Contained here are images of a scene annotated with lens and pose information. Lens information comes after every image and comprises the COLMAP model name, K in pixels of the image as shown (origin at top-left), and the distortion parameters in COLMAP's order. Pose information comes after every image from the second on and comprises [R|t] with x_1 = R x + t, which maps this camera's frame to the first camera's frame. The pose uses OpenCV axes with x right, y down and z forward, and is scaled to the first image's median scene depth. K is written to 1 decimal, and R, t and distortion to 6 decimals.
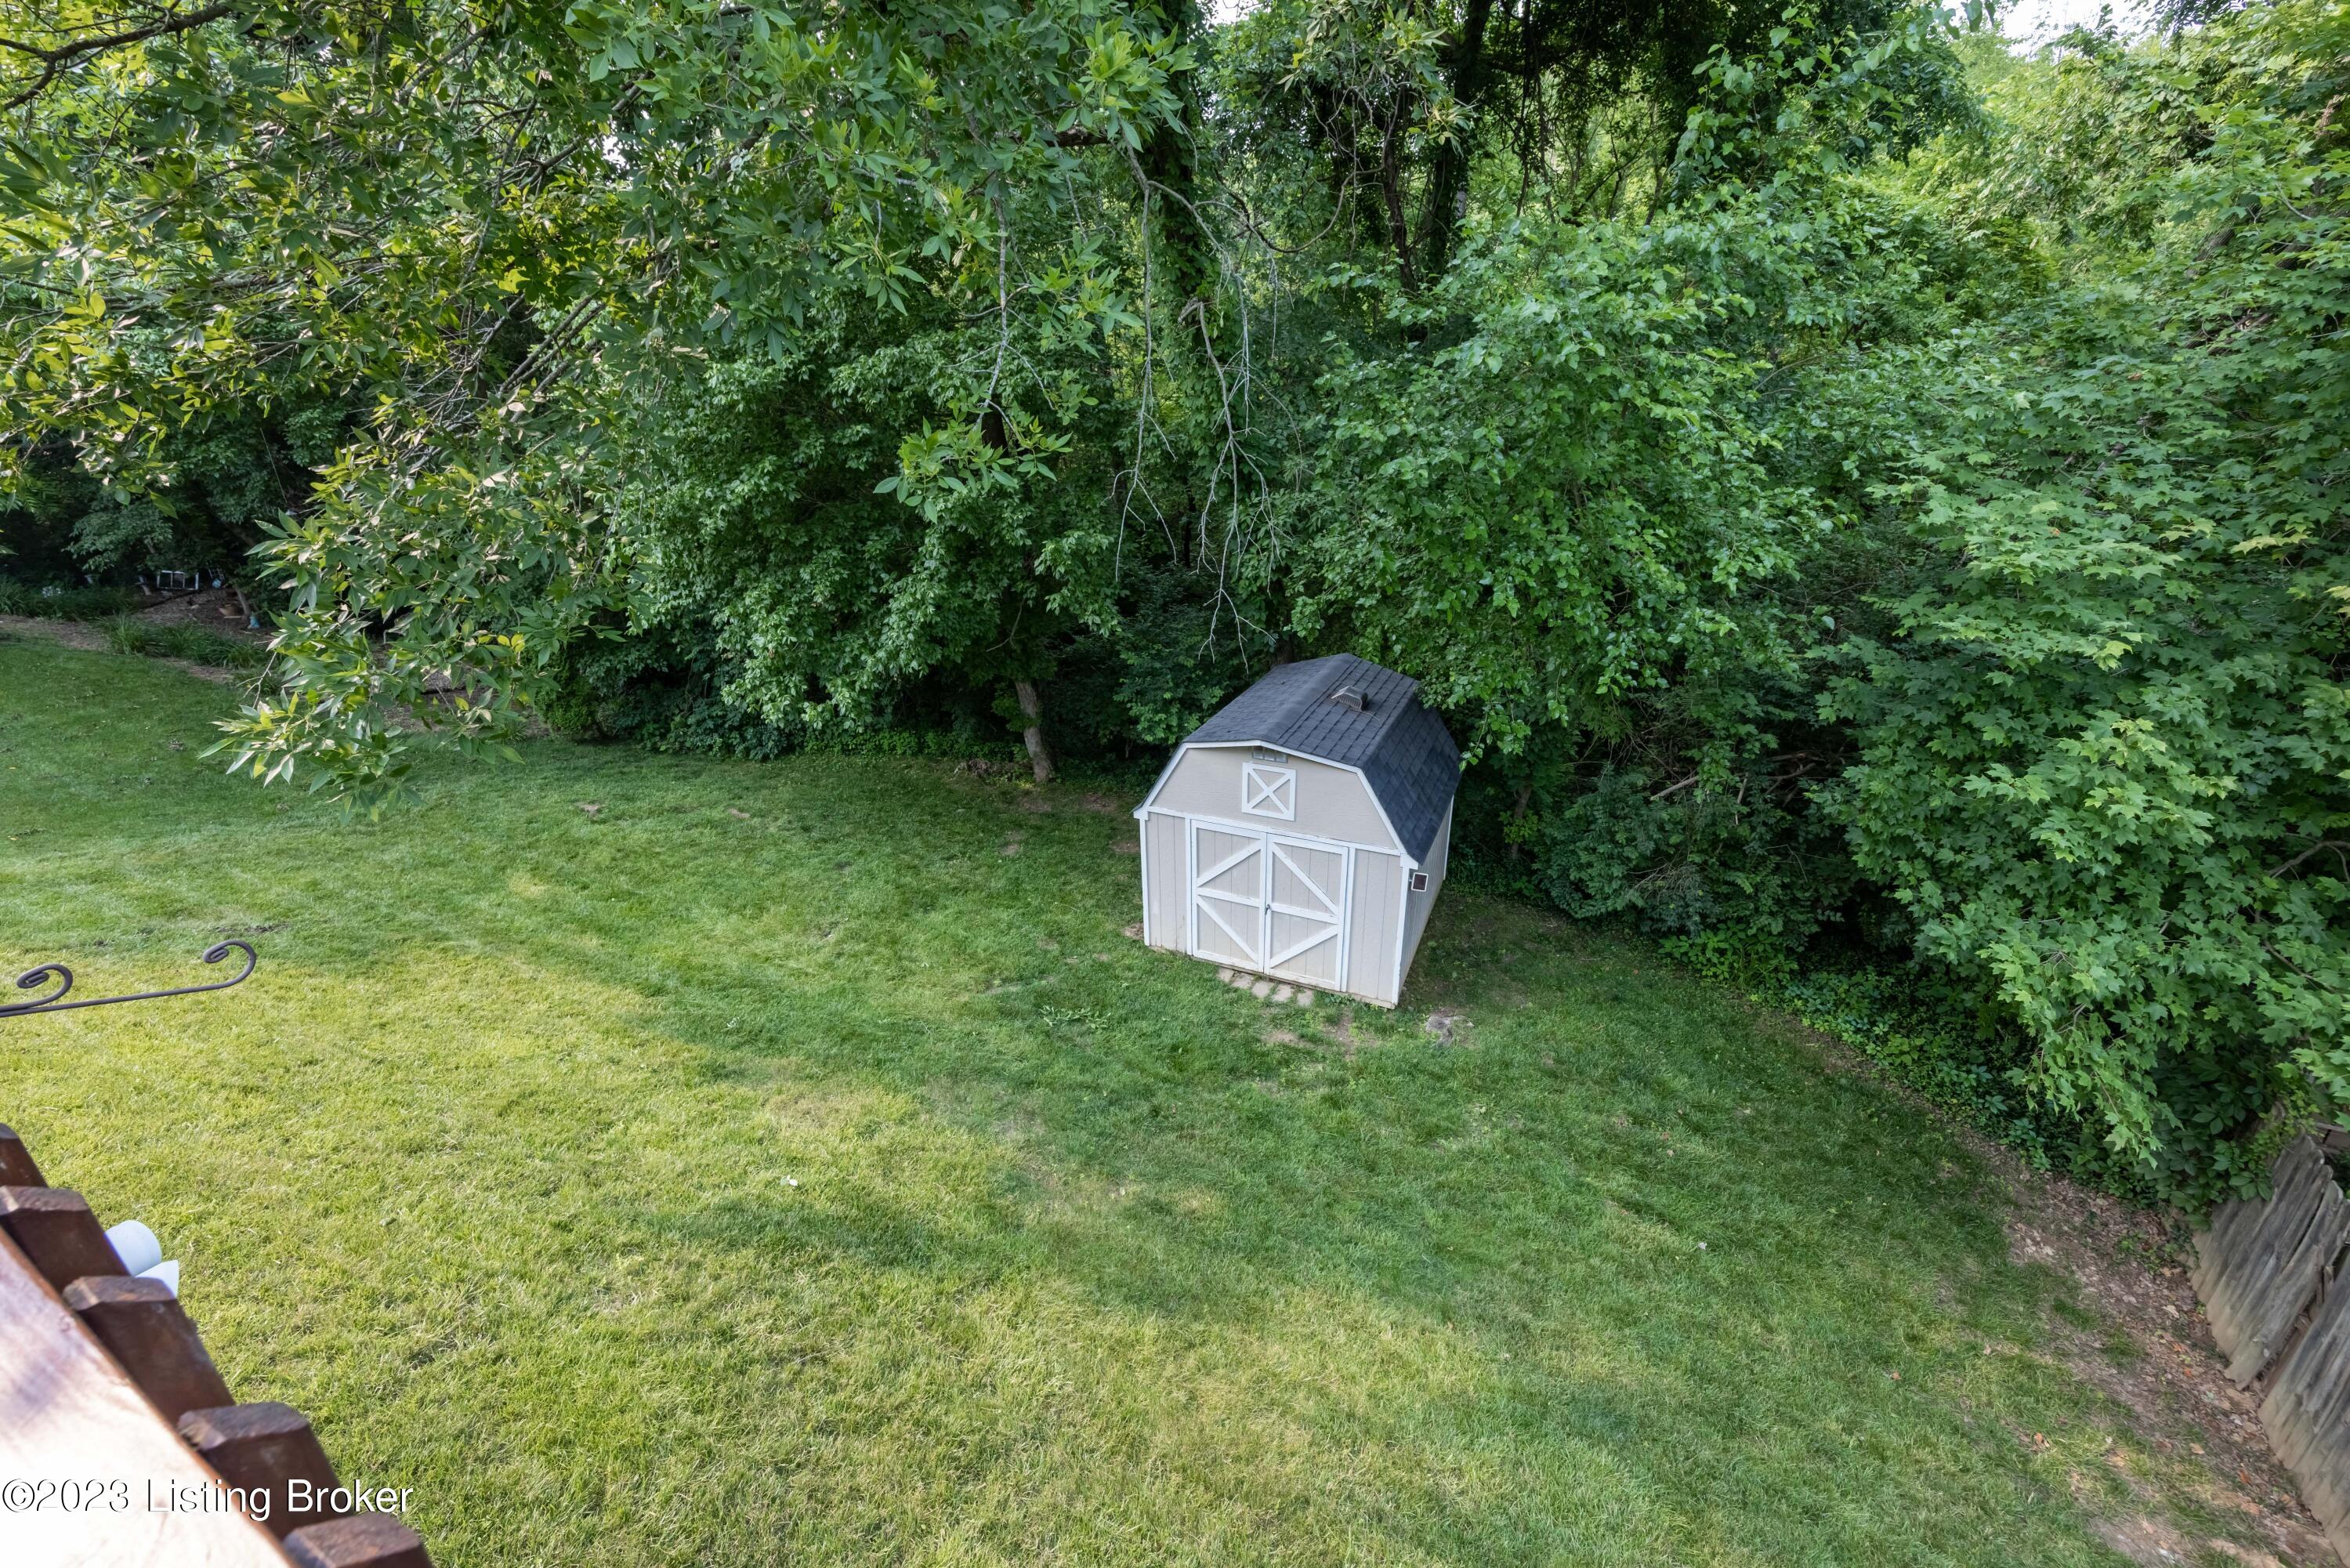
lens RADIAL K [[939.9, 0, 1185.1], [0, 939.9, 773.4], [0, 0, 1]] dist [-0.001947, -0.000028]
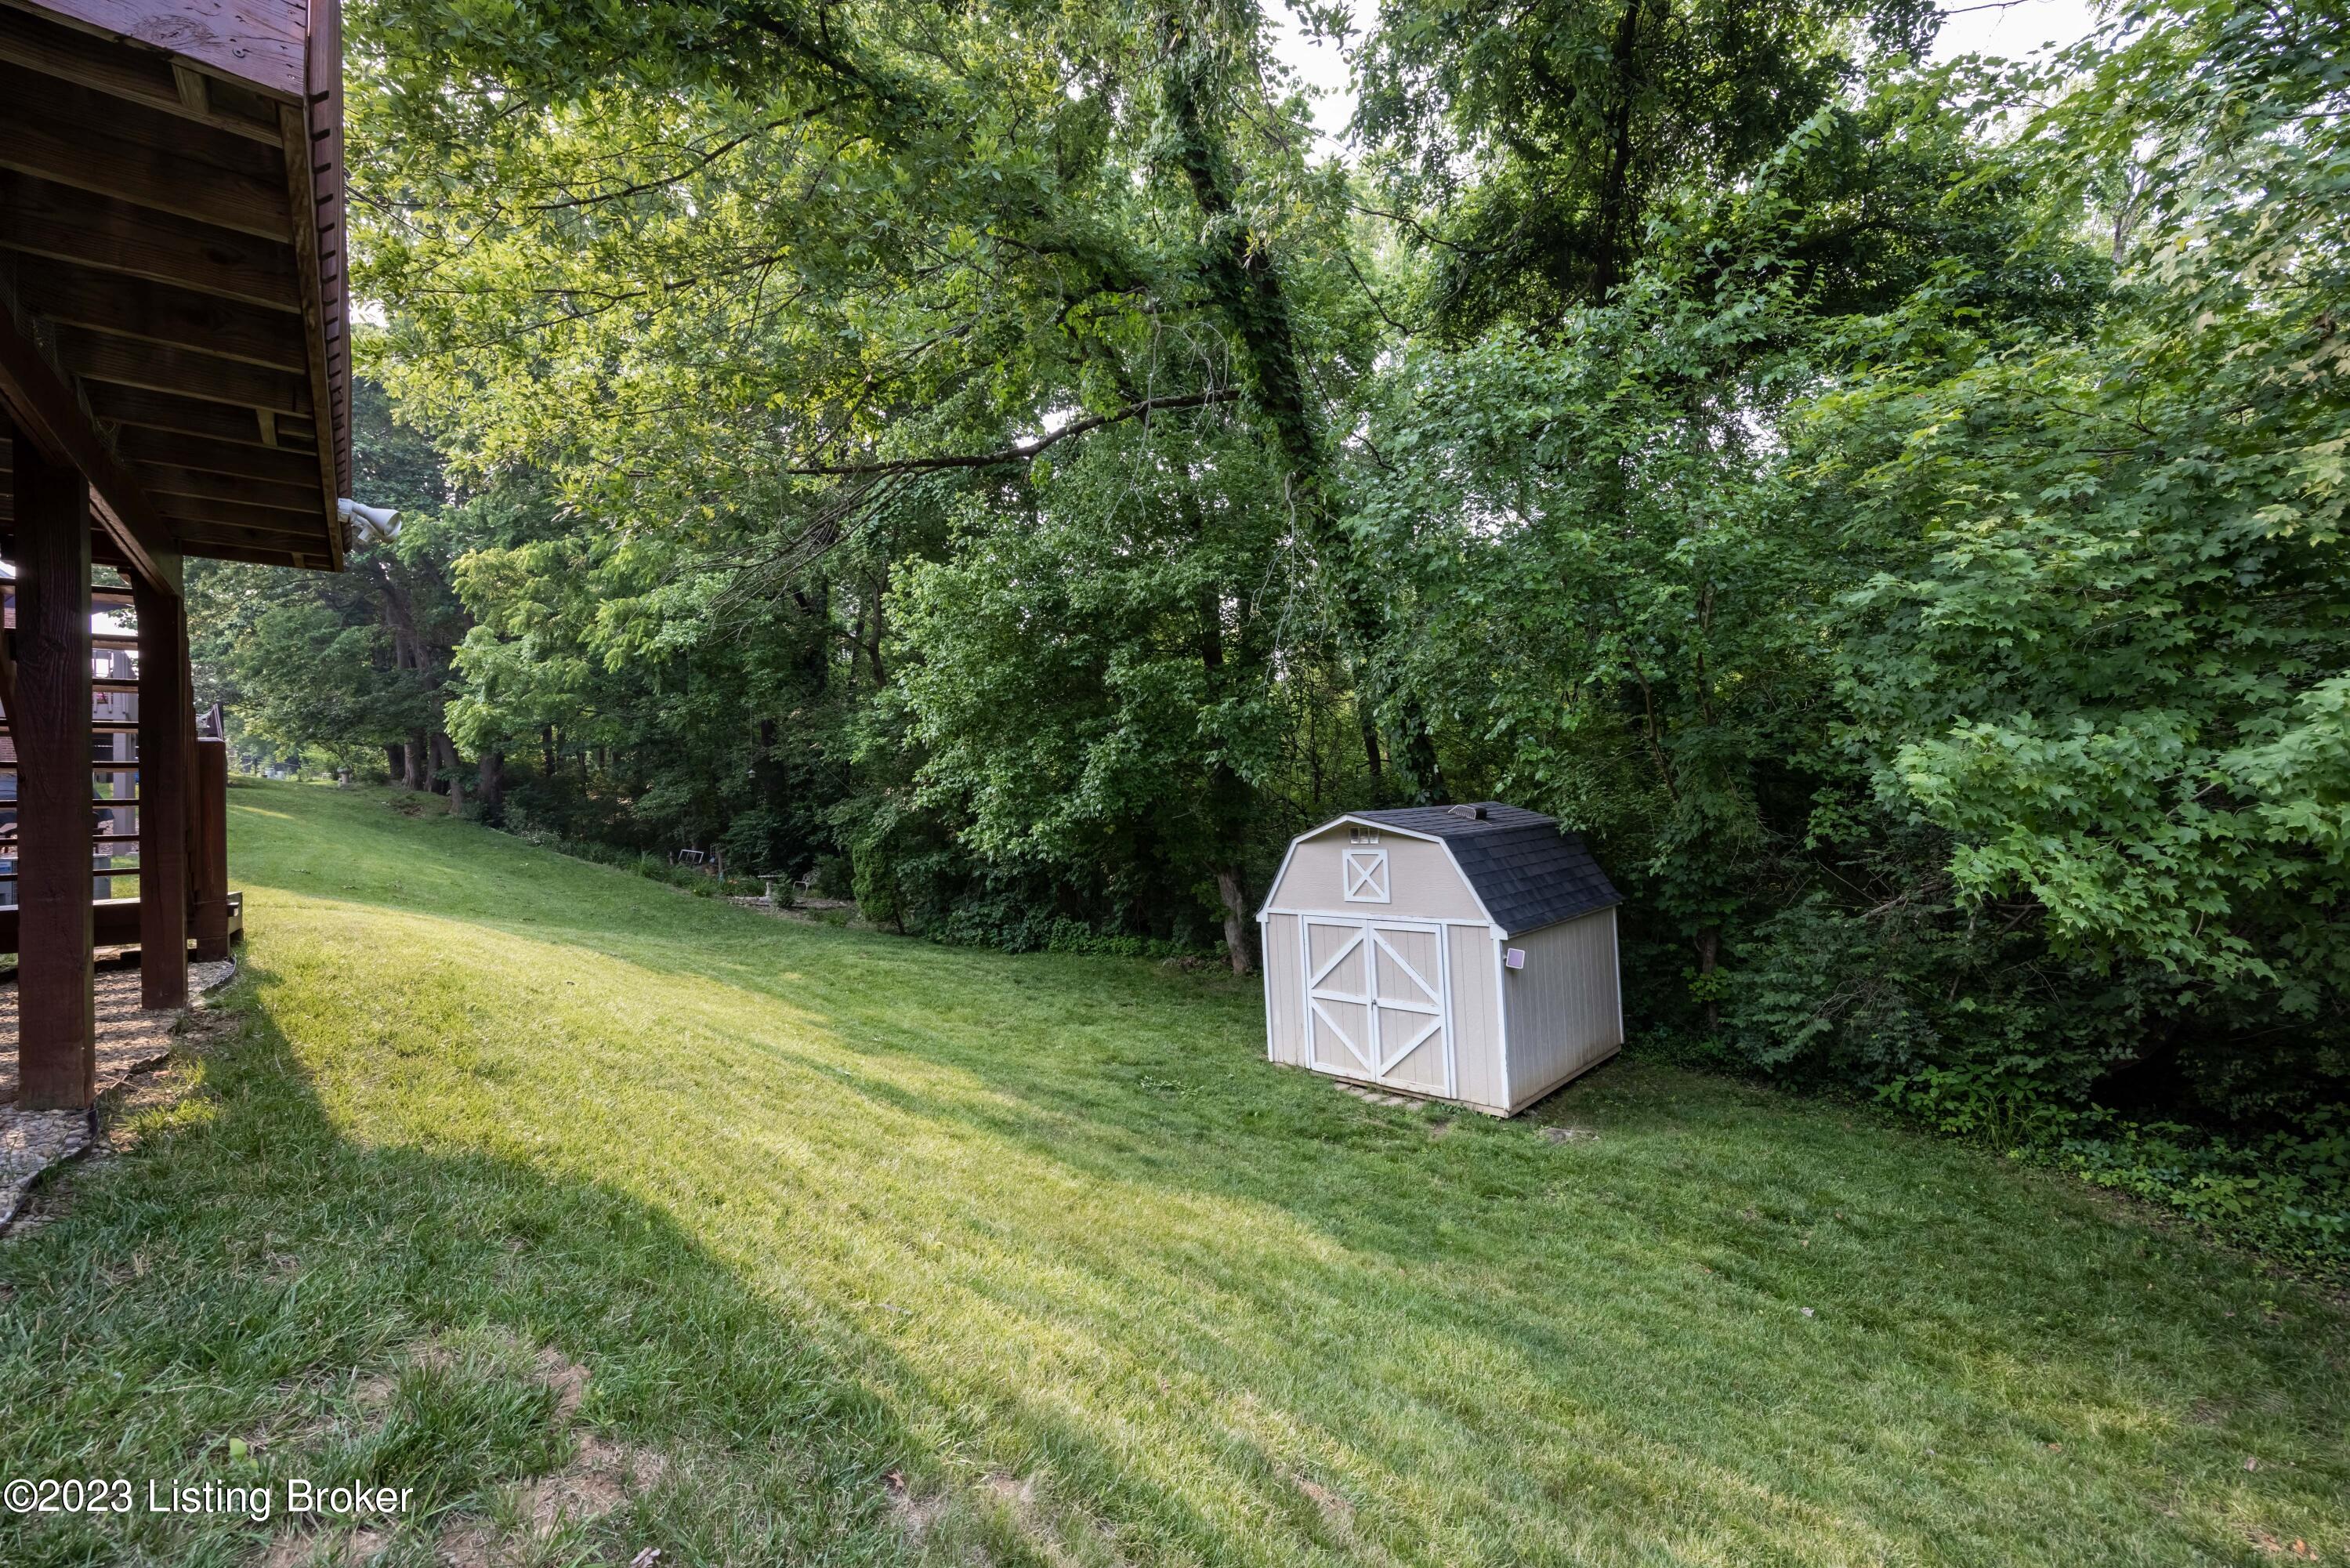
lens RADIAL K [[939.9, 0, 1177.7], [0, 939.9, 779.7], [0, 0, 1]] dist [-0.001947, -0.000028]
pose [[0.932895, -0.038537, -0.358081, 0.253111], [-0.104505, 0.922515, -0.371543, 0.308481], [0.344653, 0.384031, 0.856583, -0.004970]]
